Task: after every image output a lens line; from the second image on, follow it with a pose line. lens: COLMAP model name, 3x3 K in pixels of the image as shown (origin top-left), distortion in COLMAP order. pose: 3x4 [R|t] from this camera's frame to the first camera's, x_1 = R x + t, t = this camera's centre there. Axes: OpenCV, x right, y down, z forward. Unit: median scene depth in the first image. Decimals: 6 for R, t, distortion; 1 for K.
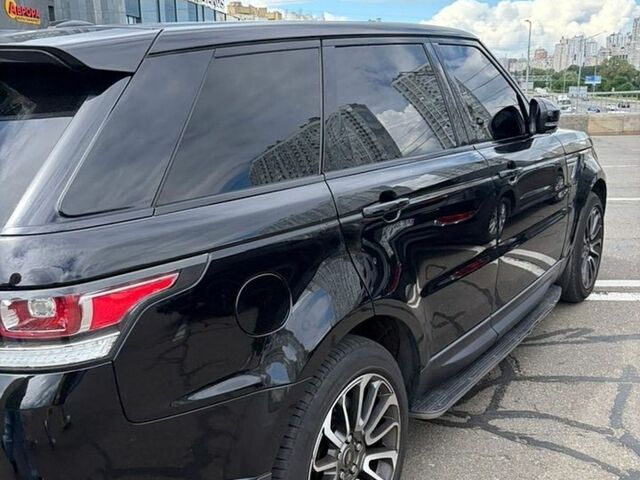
lens RADIAL K [[600.4, 0, 320.0], [0, 600.4, 240.0], [0, 0, 1]] dist [0.015373, 0.001437]
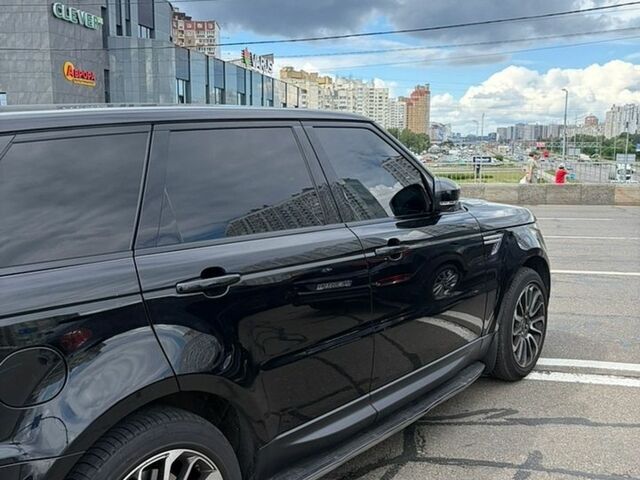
lens RADIAL K [[600.4, 0, 320.0], [0, 600.4, 240.0], [0, 0, 1]] dist [0.015373, 0.001437]
pose [[0.997227, 0.032404, -0.066992, 0.196549], [-0.038797, 0.994582, -0.096439, -0.019822], [0.063504, 0.098771, 0.993082, -0.011501]]
